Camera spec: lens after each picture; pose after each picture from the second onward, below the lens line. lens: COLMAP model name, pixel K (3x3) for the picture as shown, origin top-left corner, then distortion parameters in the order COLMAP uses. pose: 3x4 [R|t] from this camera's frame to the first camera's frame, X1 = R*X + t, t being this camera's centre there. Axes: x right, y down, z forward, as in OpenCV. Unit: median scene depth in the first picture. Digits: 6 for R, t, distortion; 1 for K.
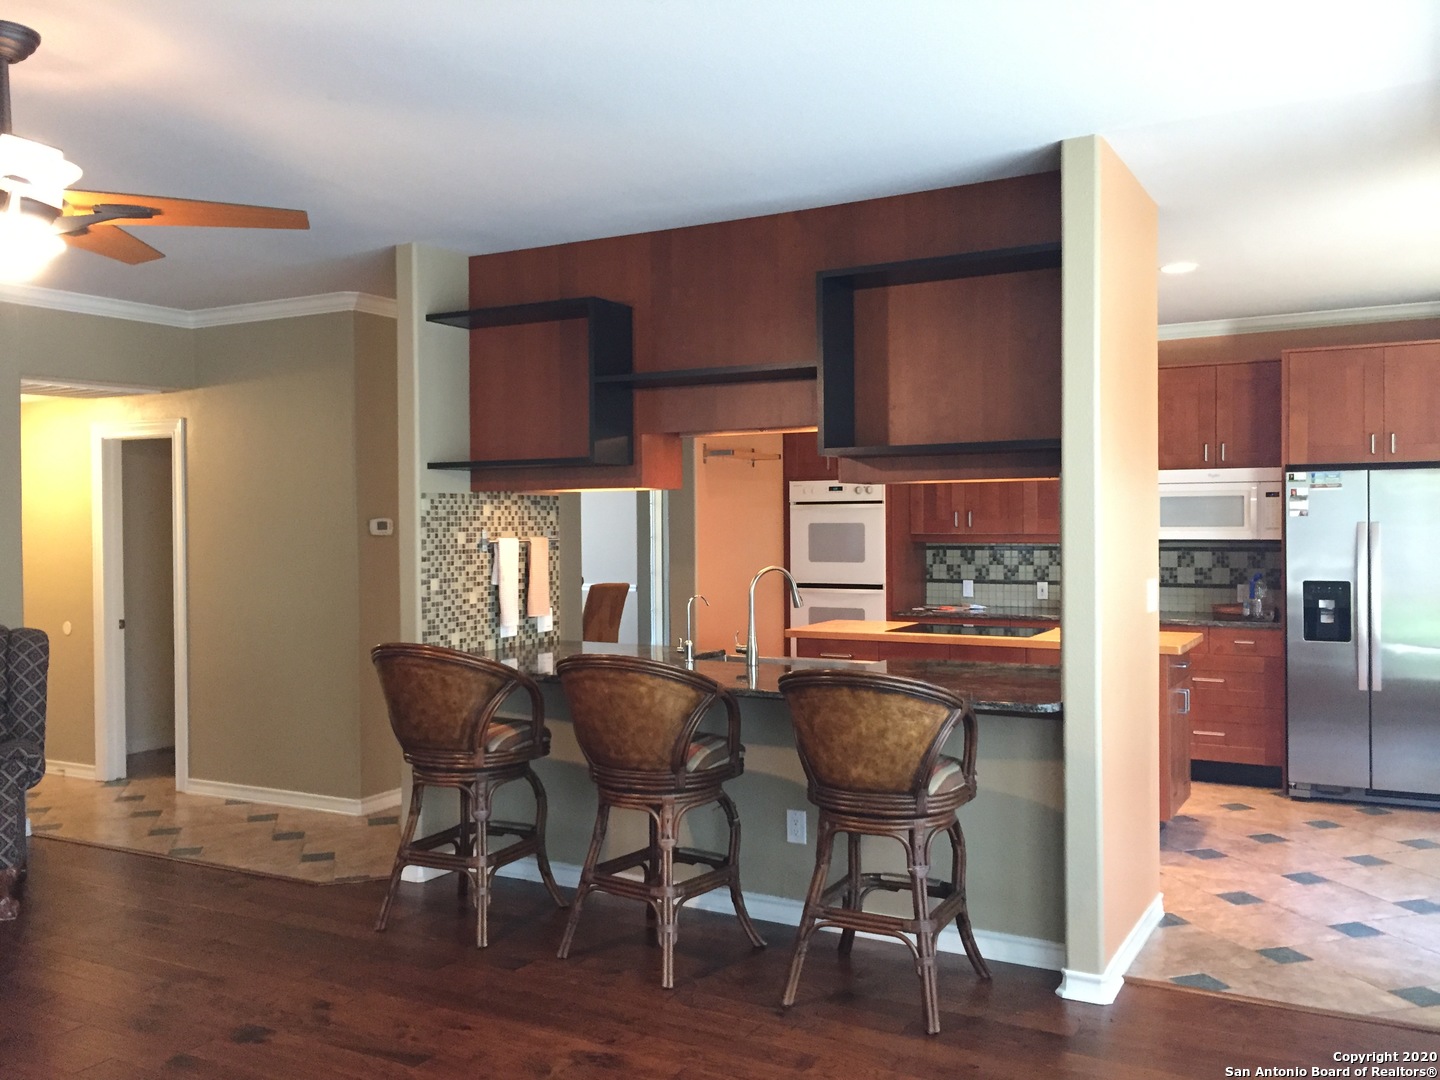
lens RADIAL K [[1243.5, 0, 724.0], [0, 1243.5, 532.8], [0, 0, 1]] dist [0.092327, -0.139162]
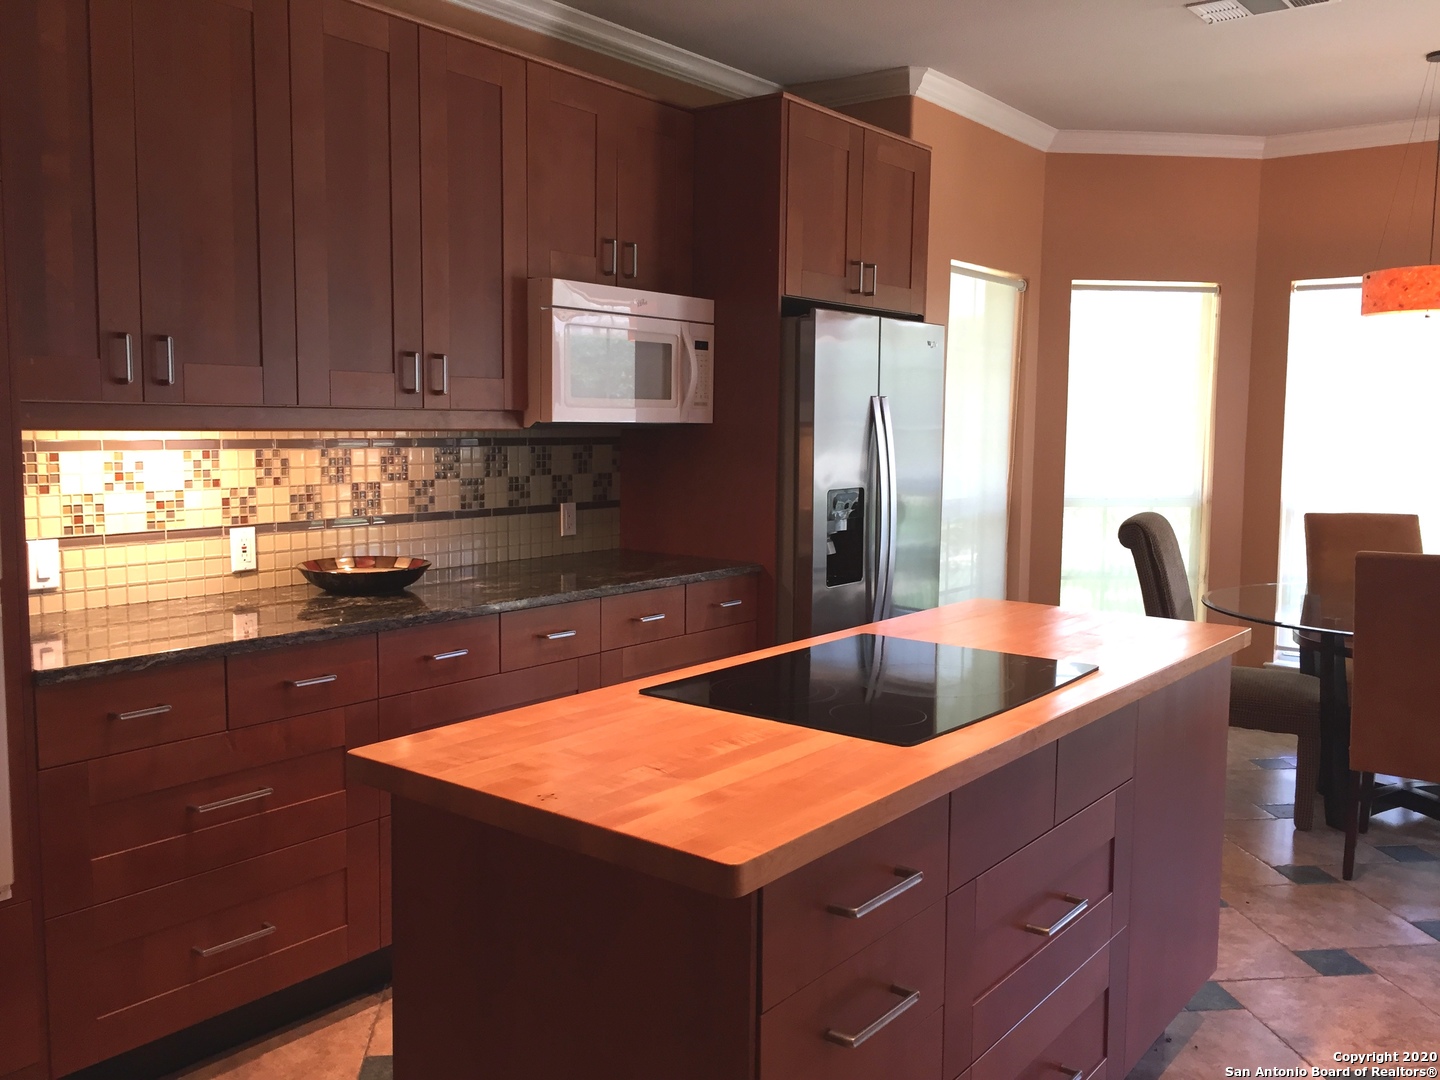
lens RADIAL K [[1242.6, 0, 729.7], [0, 1242.6, 531.7], [0, 0, 1]] dist [0.074975, -0.085723]
pose [[0.149278, -0.083040, 0.985302, -0.125381], [-0.003996, 0.996409, 0.084582, 0.006077], [-0.988787, -0.016563, 0.148410, 0.828475]]
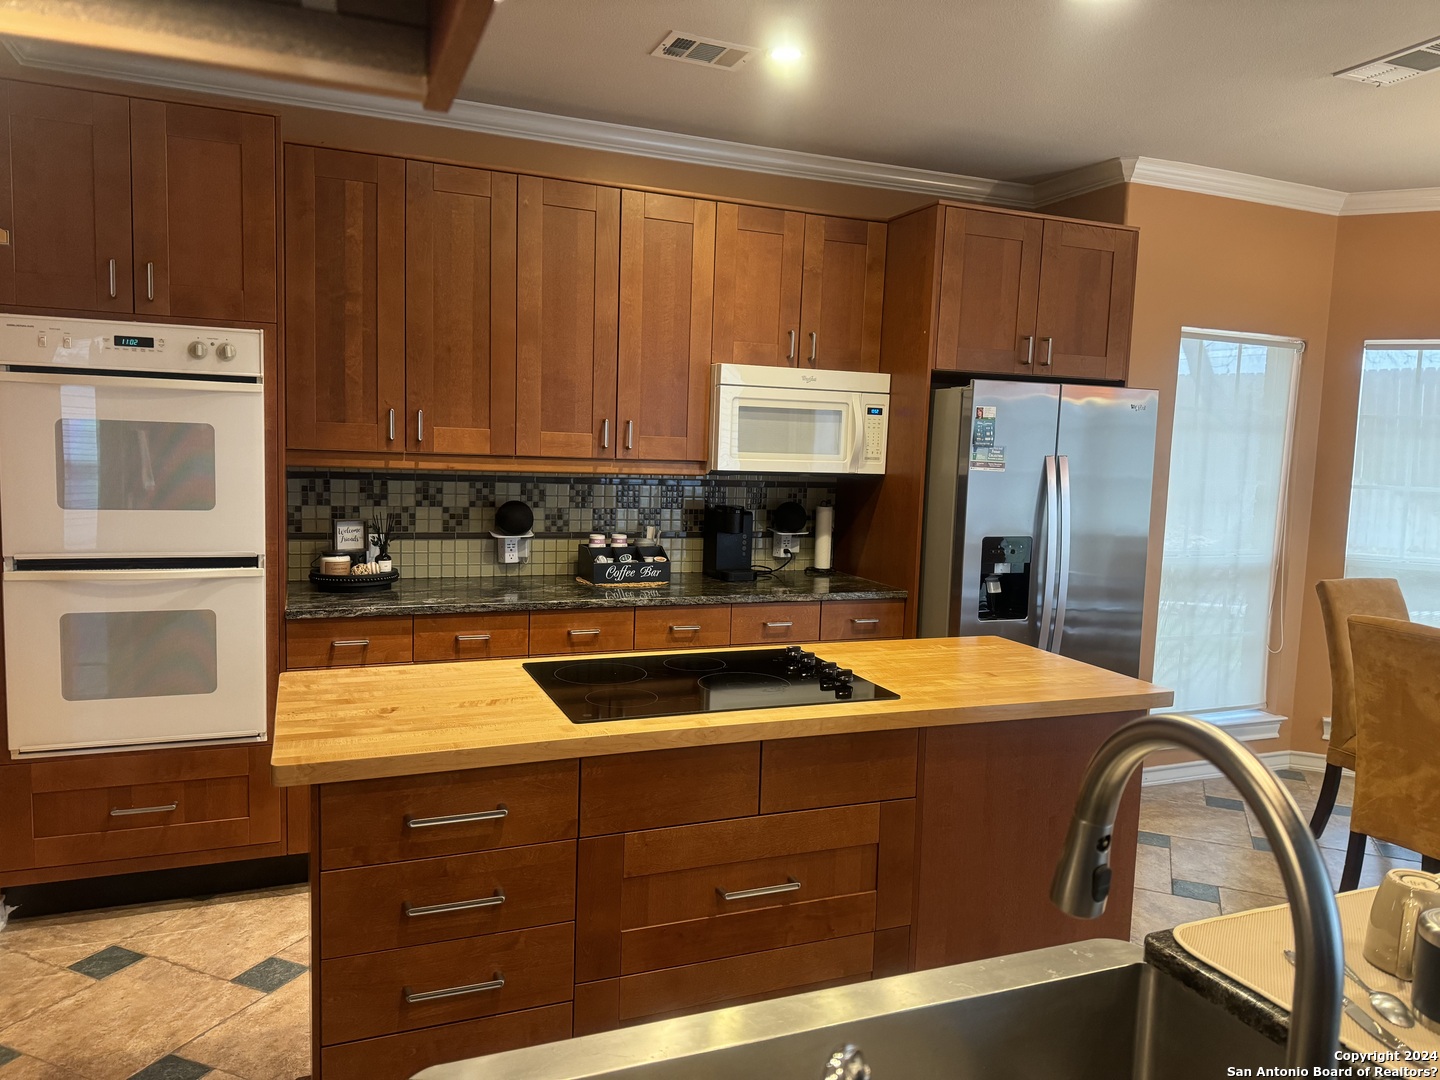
lens RADIAL K [[1008.0, 0, 722.0], [0, 1008.0, 543.9], [0, 0, 1]] dist [0.132281, -0.193696]
pose [[0.628328, -0.049987, 0.776341, -0.067052], [-0.030266, 0.995607, 0.088601, -0.003194], [-0.777359, -0.079167, 0.624055, 0.644344]]
